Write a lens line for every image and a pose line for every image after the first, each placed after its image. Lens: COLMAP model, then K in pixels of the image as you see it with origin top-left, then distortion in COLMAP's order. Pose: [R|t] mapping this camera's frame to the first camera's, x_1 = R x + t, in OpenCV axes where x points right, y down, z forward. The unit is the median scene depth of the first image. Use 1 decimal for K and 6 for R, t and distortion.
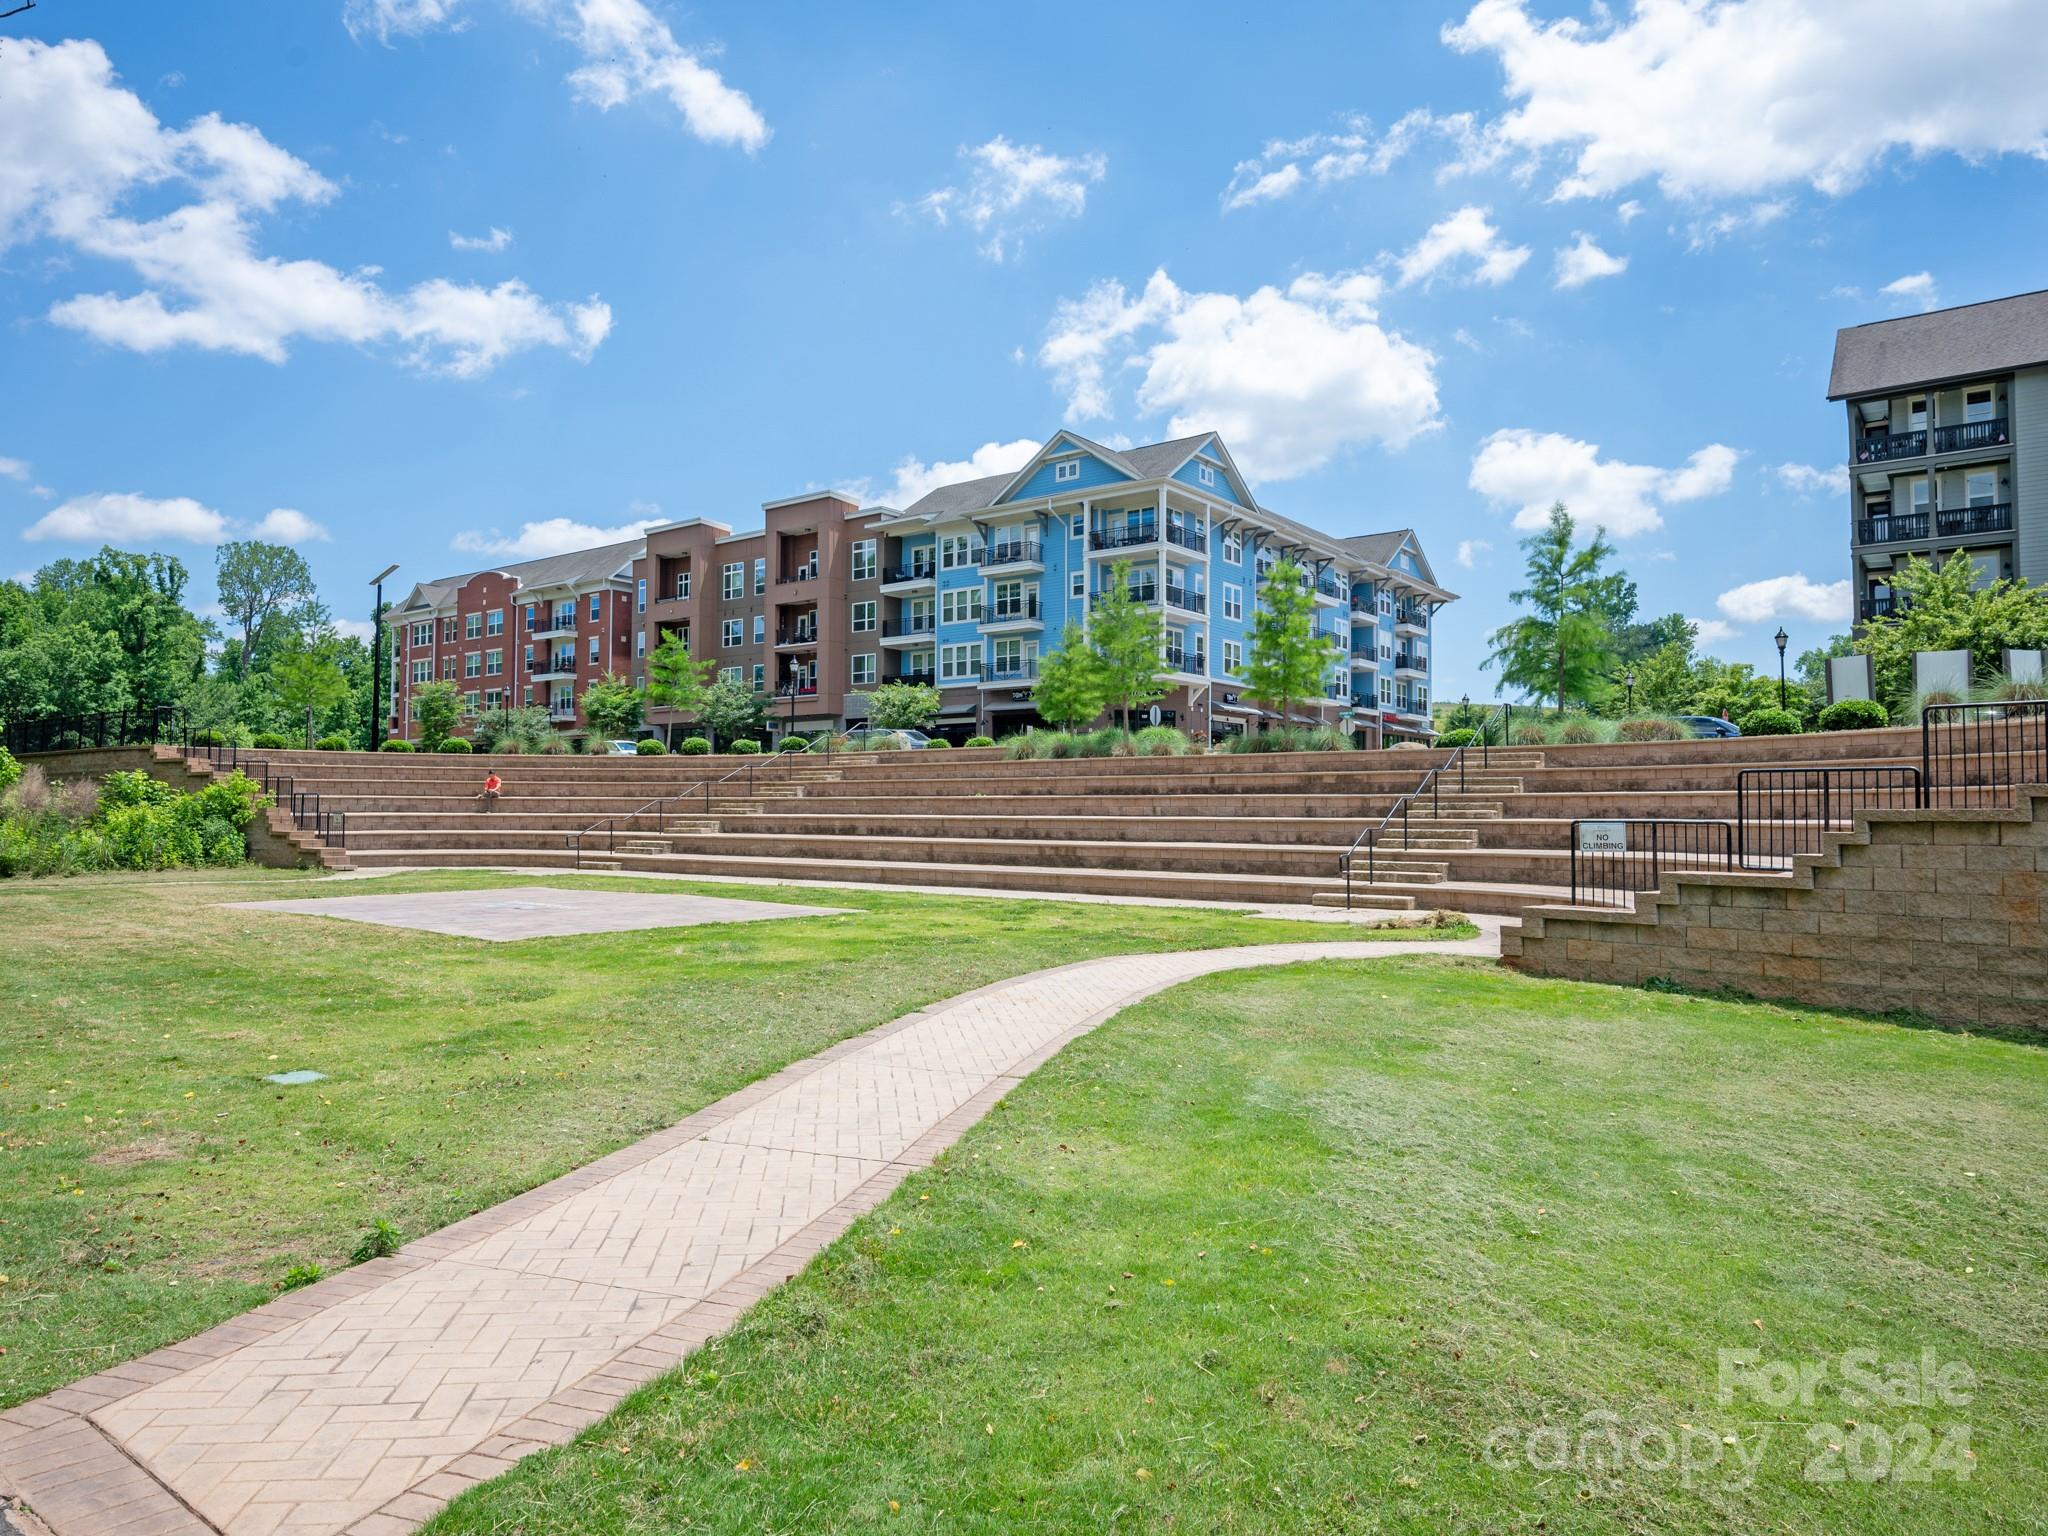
lens RADIAL K [[1299.2, 0, 1027.2], [0, 1299.2, 766.5], [0, 0, 1]] dist [-0.000233, 0.001128]
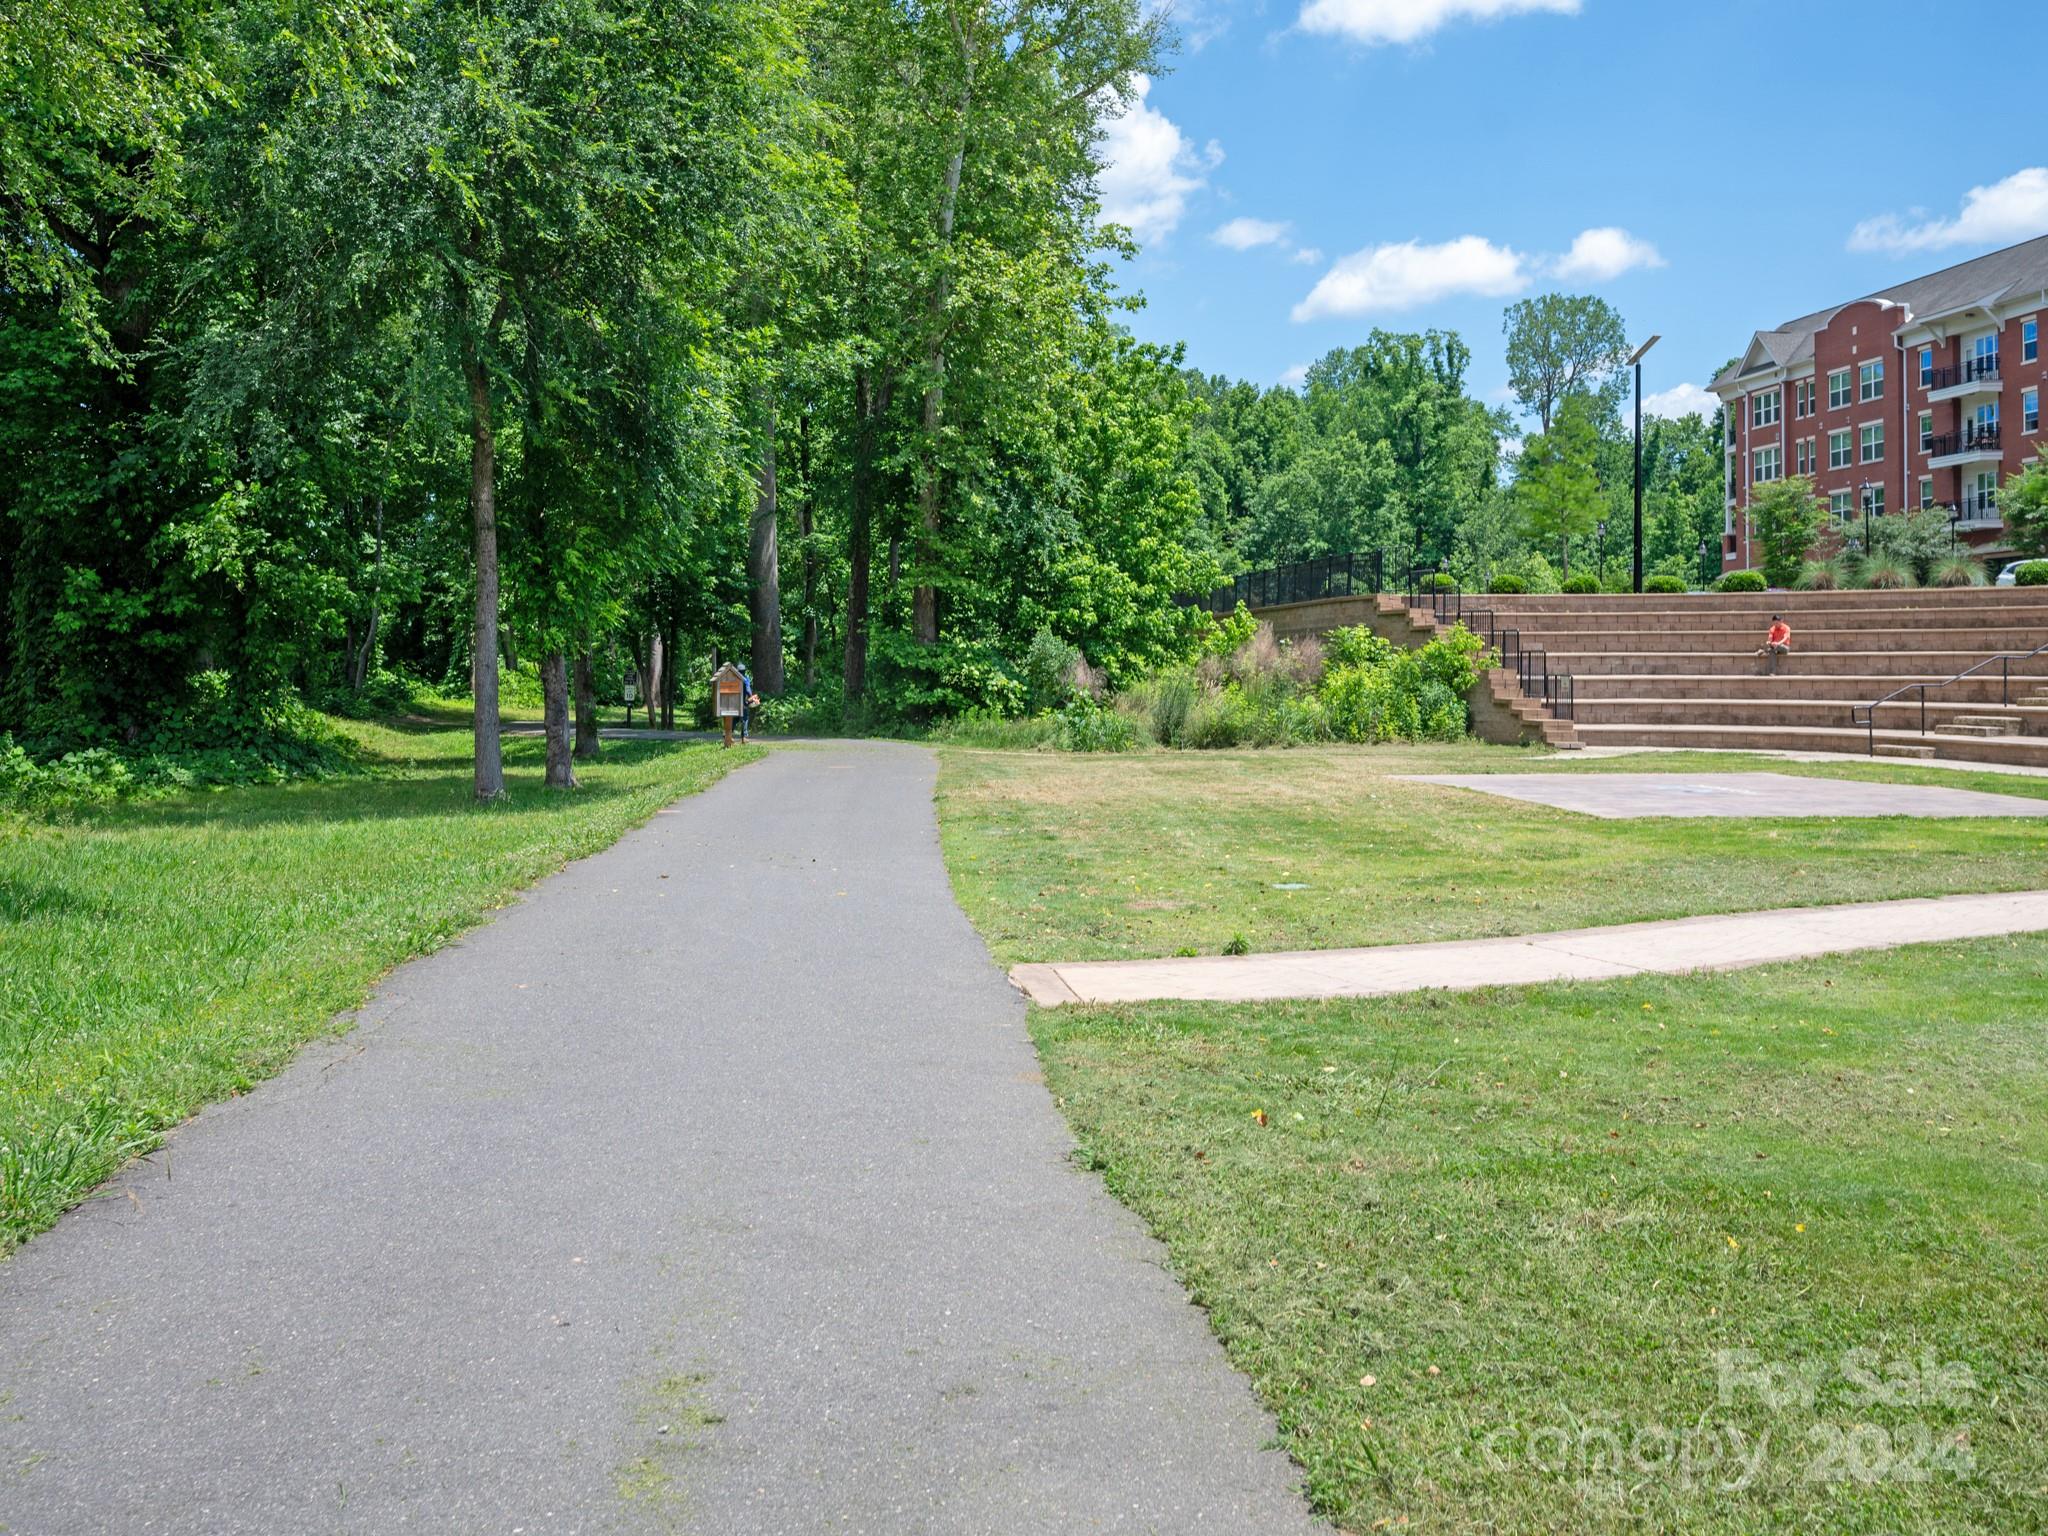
lens RADIAL K [[2611.1, 0, 1024.0], [0, 2611.1, 764.5], [0, 0, 1]] dist [0.005240, 0.000000]
pose [[0.690466, 0.021733, -0.723038, 0.299405], [0.026252, 0.998137, 0.055071, -0.004544], [0.722888, -0.057006, 0.688609, -0.250255]]
